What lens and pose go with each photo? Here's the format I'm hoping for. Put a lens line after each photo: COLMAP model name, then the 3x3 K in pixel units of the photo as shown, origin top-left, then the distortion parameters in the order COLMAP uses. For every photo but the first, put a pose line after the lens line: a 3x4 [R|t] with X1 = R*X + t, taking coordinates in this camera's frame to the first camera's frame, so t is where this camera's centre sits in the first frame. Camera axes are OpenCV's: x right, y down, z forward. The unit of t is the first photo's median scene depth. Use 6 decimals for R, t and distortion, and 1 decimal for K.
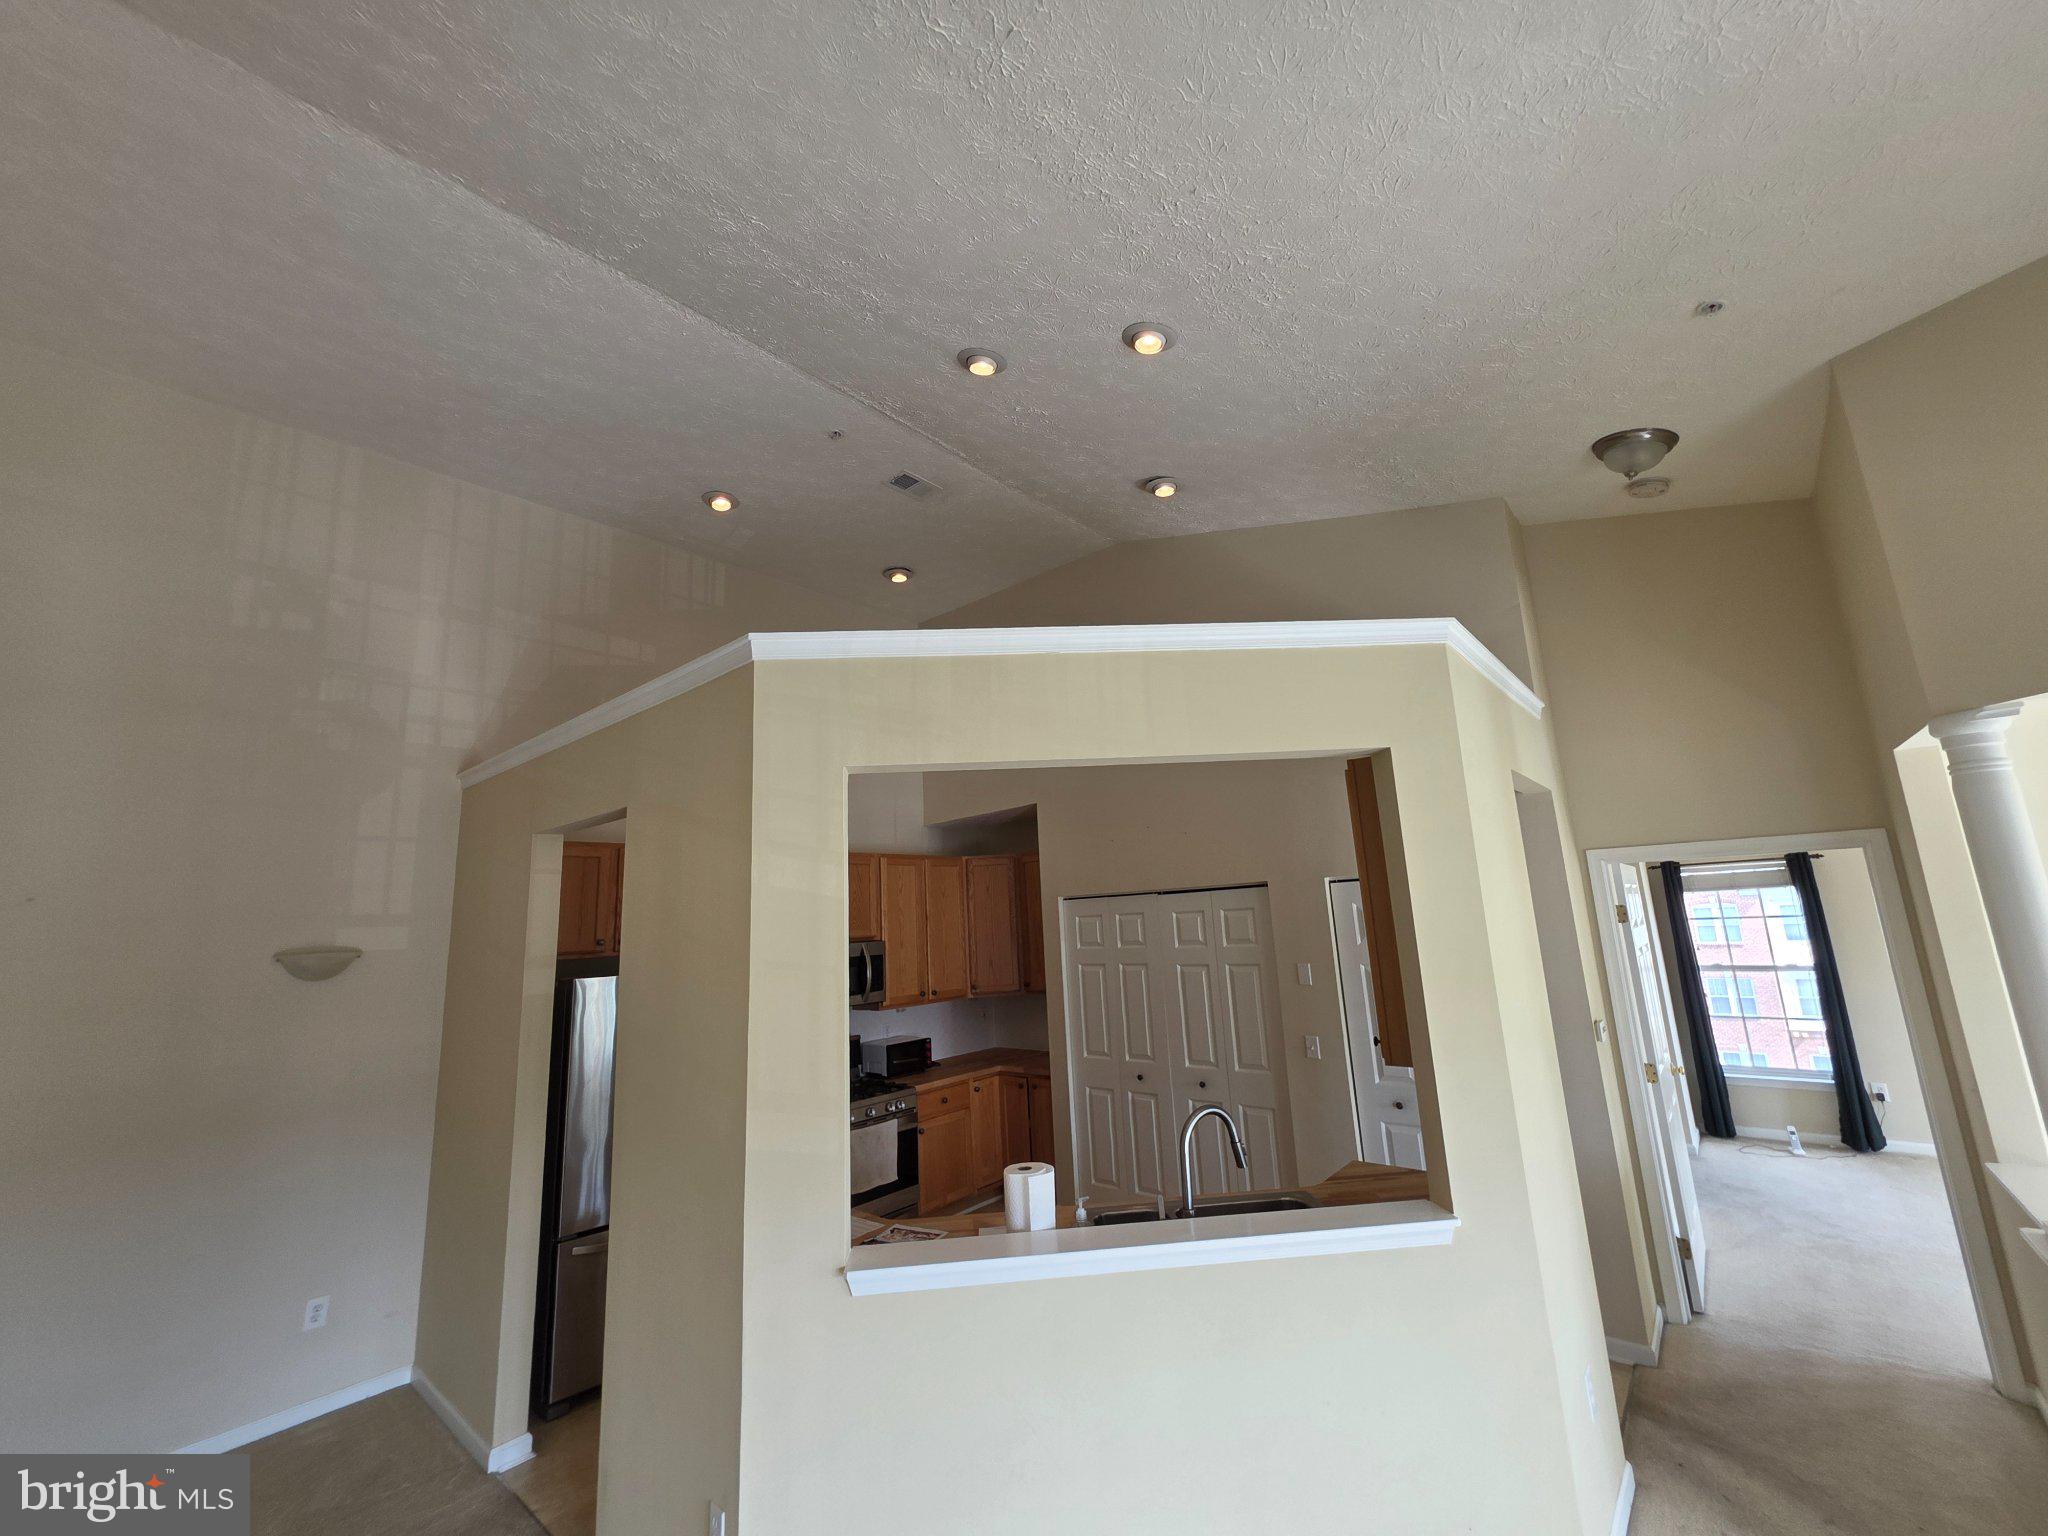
lens RADIAL K [[816.4, 0, 1031.2], [0, 816.4, 766.8], [0, 0, 1]] dist [0.000880, 0.000071]
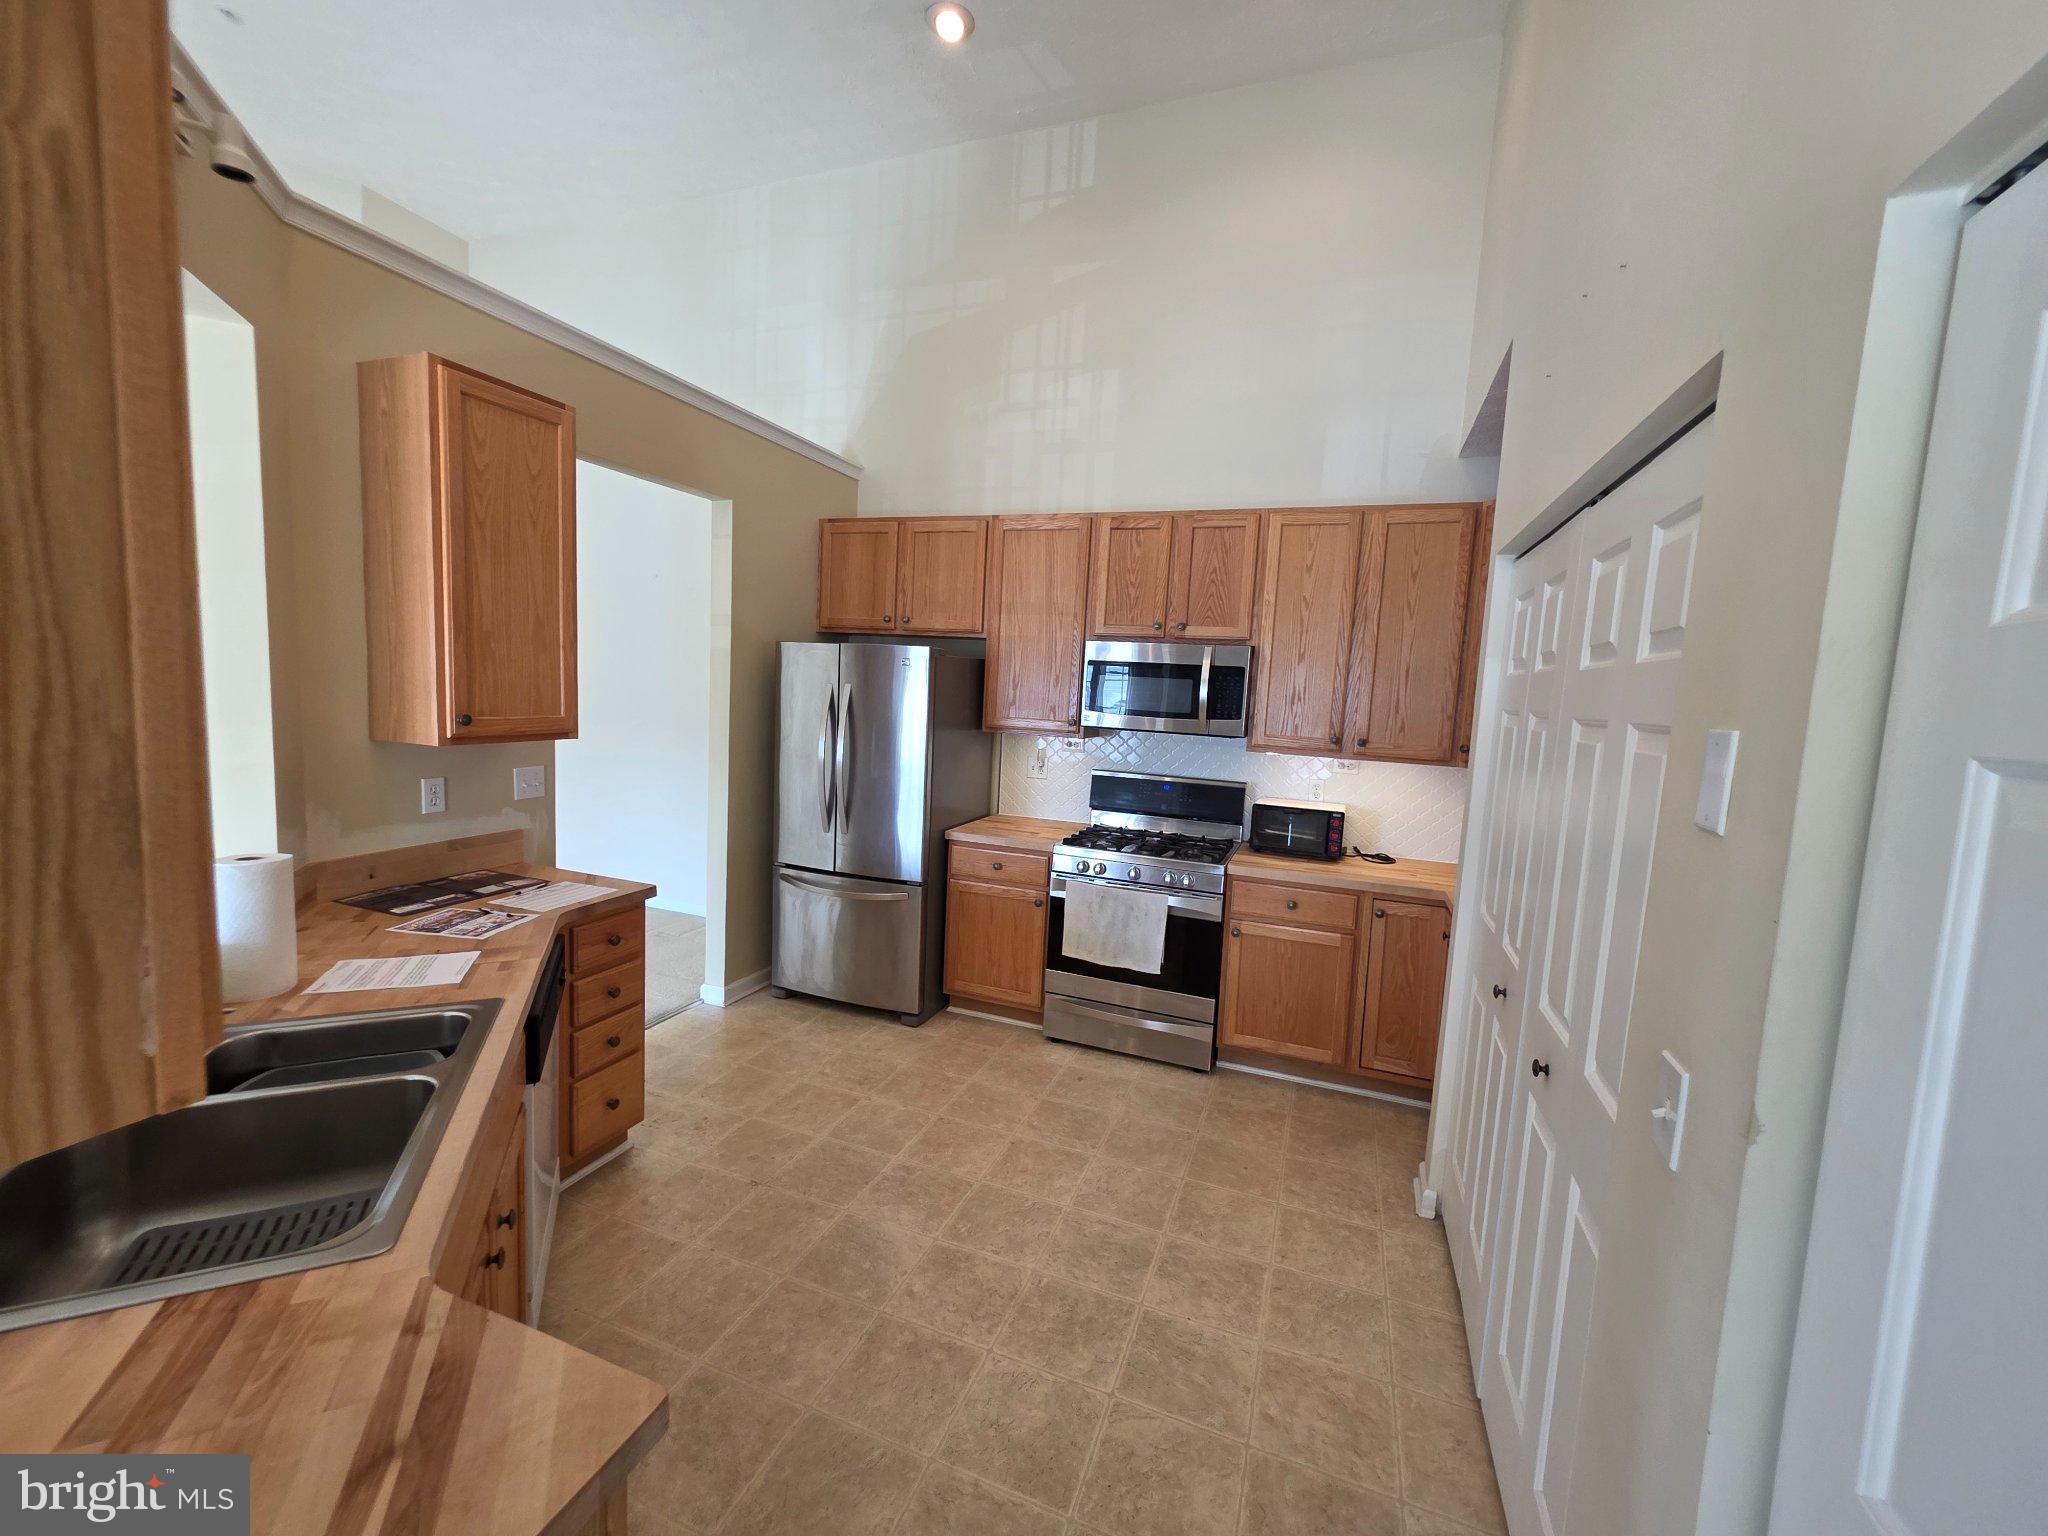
lens RADIAL K [[820.5, 0, 1022.1], [0, 820.5, 762.1], [0, 0, 1]] dist [0.001596, 0.000046]
pose [[0.333735, 0.160676, -0.928873, 0.411892], [0.111054, 0.971803, 0.208003, 0.163464], [0.936103, -0.172572, 0.306481, 0.685163]]
